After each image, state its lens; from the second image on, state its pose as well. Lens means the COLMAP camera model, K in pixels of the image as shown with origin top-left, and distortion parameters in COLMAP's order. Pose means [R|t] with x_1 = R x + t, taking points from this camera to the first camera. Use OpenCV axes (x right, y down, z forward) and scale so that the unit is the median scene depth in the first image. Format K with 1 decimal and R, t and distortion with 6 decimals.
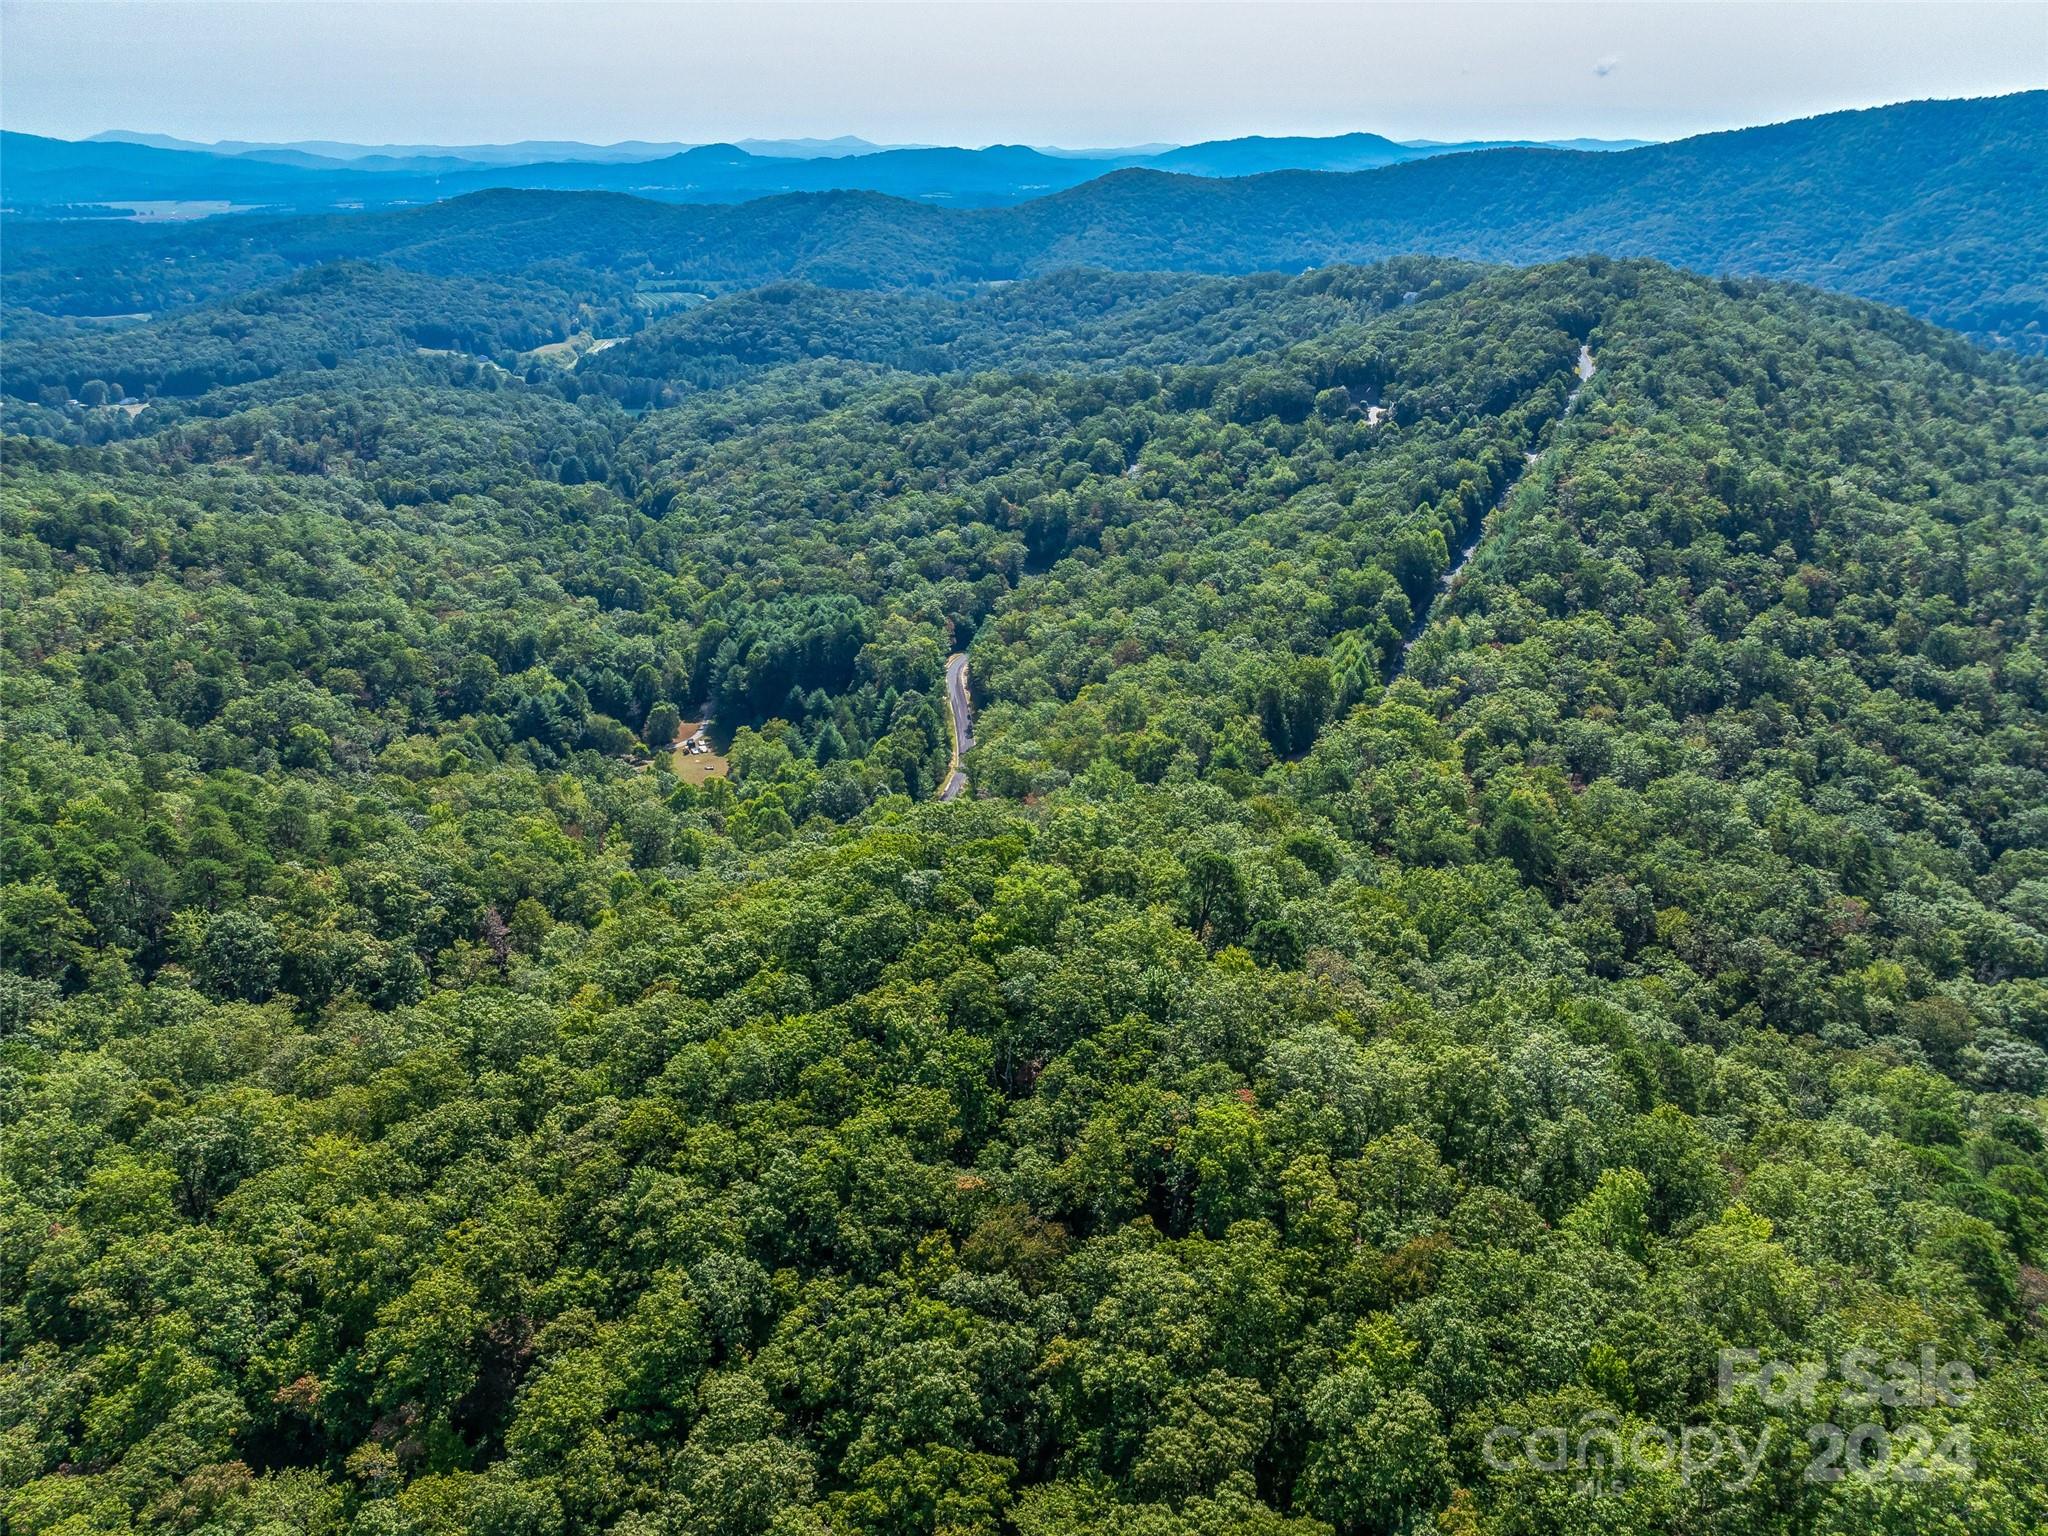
lens RADIAL K [[1455.1, 0, 1016.8], [0, 1455.1, 765.4], [0, 0, 1]] dist [-0.049836, 0.024899]
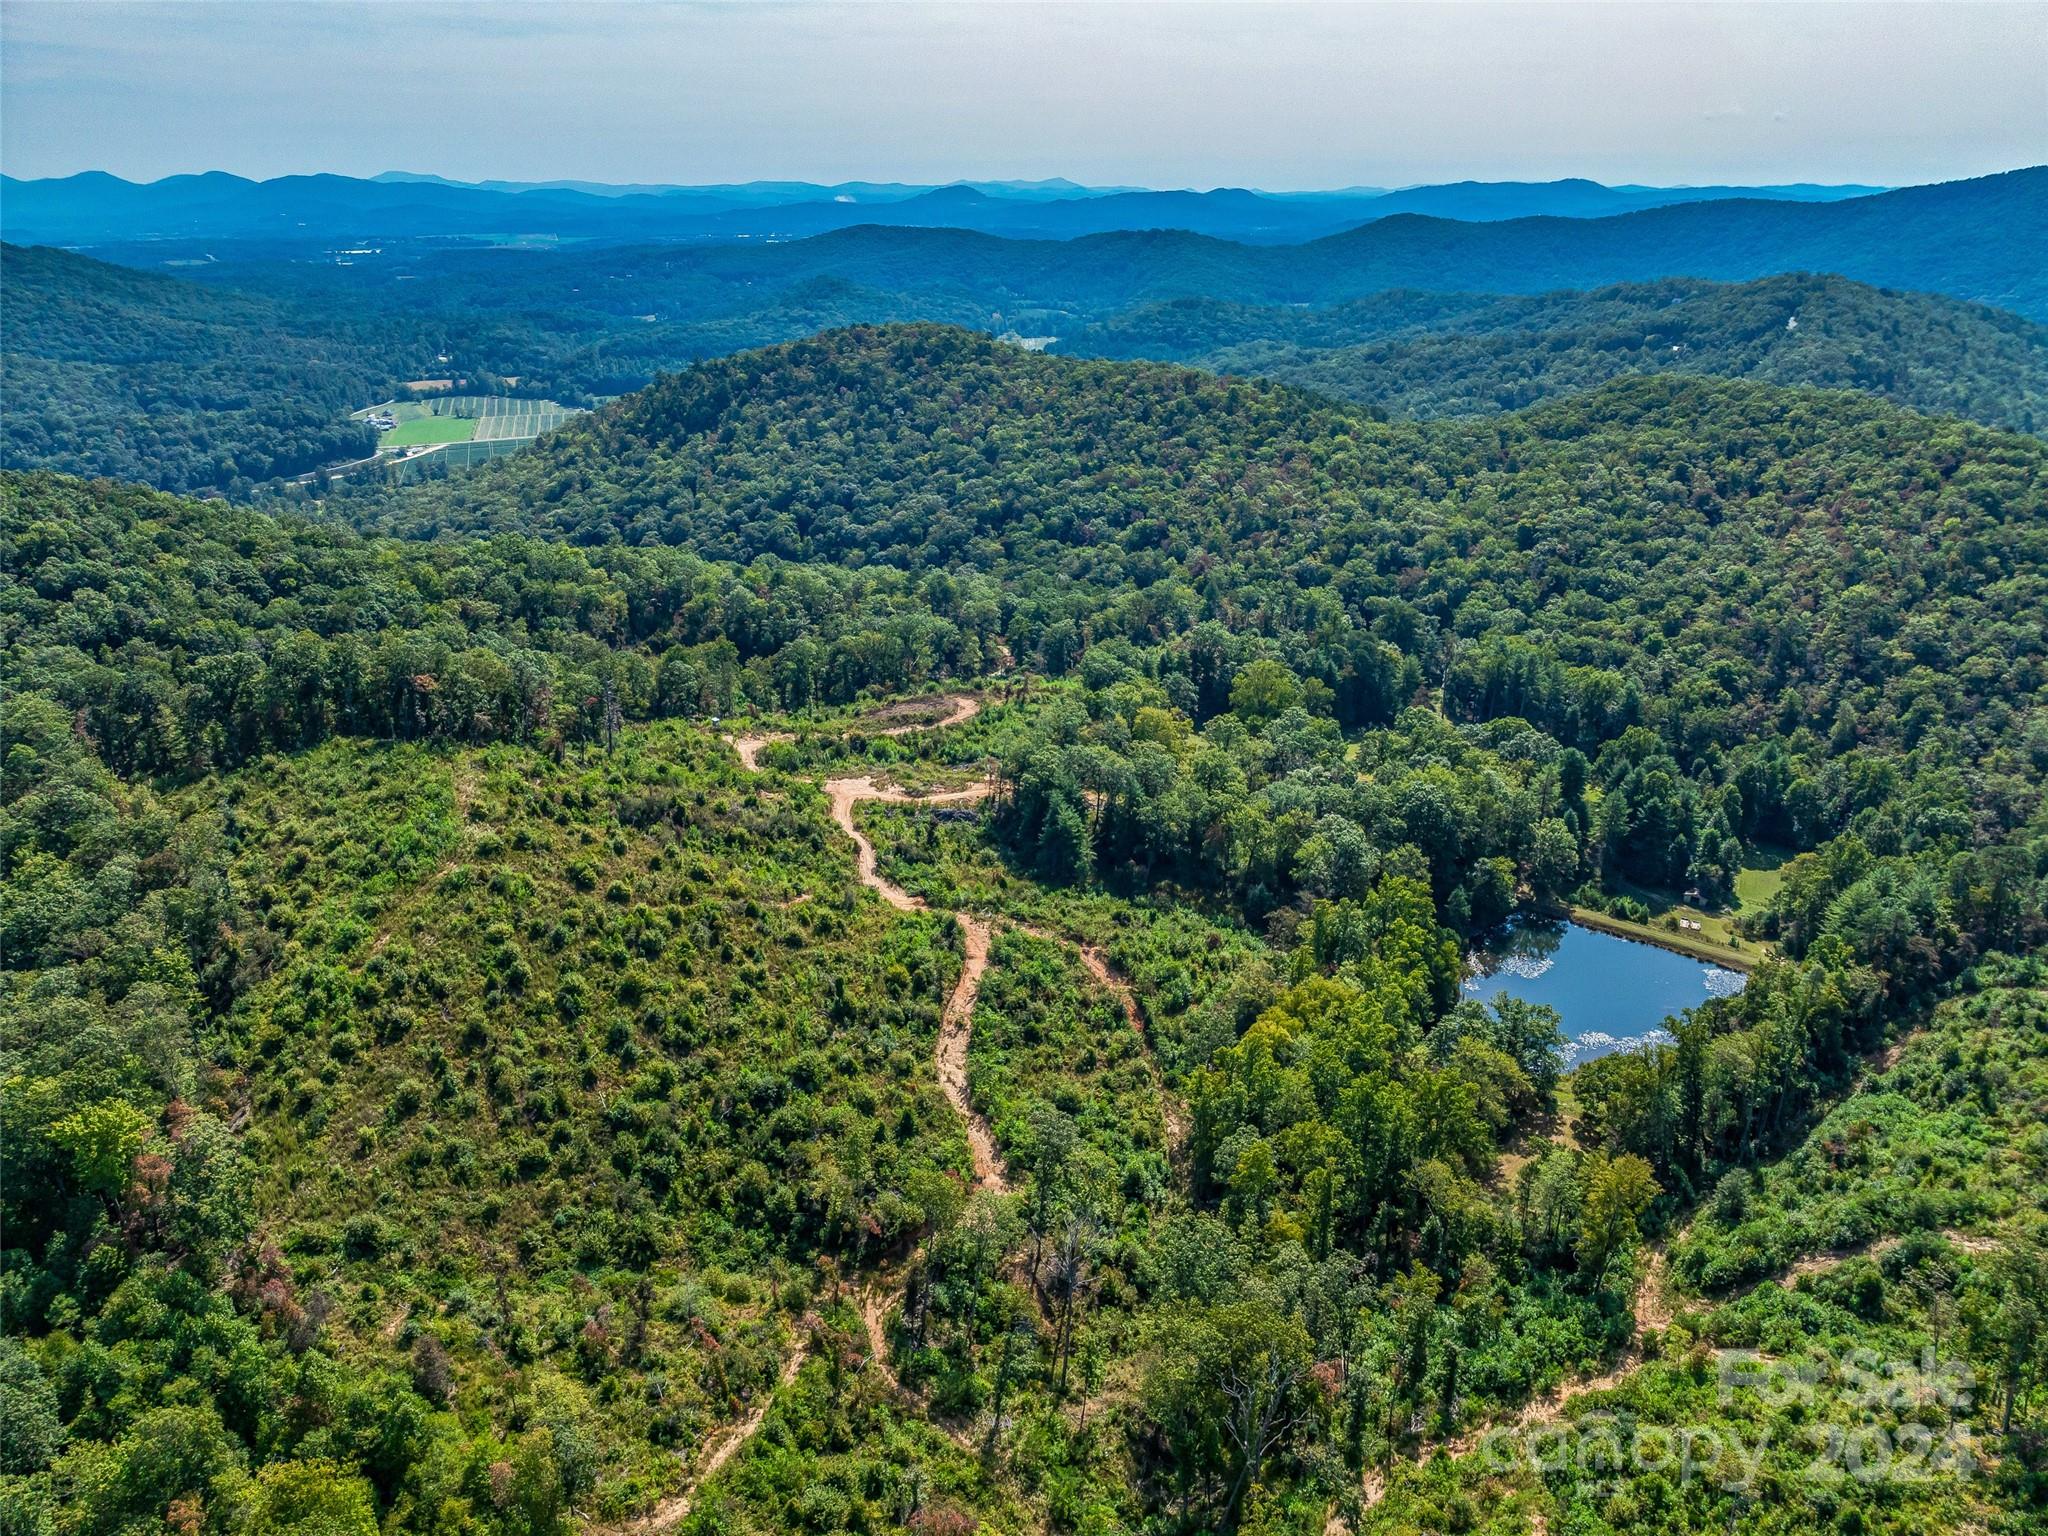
lens RADIAL K [[1455.1, 0, 1025.9], [0, 1455.1, 770.0], [0, 0, 1]] dist [-0.049836, 0.024899]
pose [[0.993039, 0.045331, -0.108709, -0.331043], [-0.047709, 0.998673, -0.019370, 0.346217], [0.107687, 0.024422, 0.993885, -0.853217]]
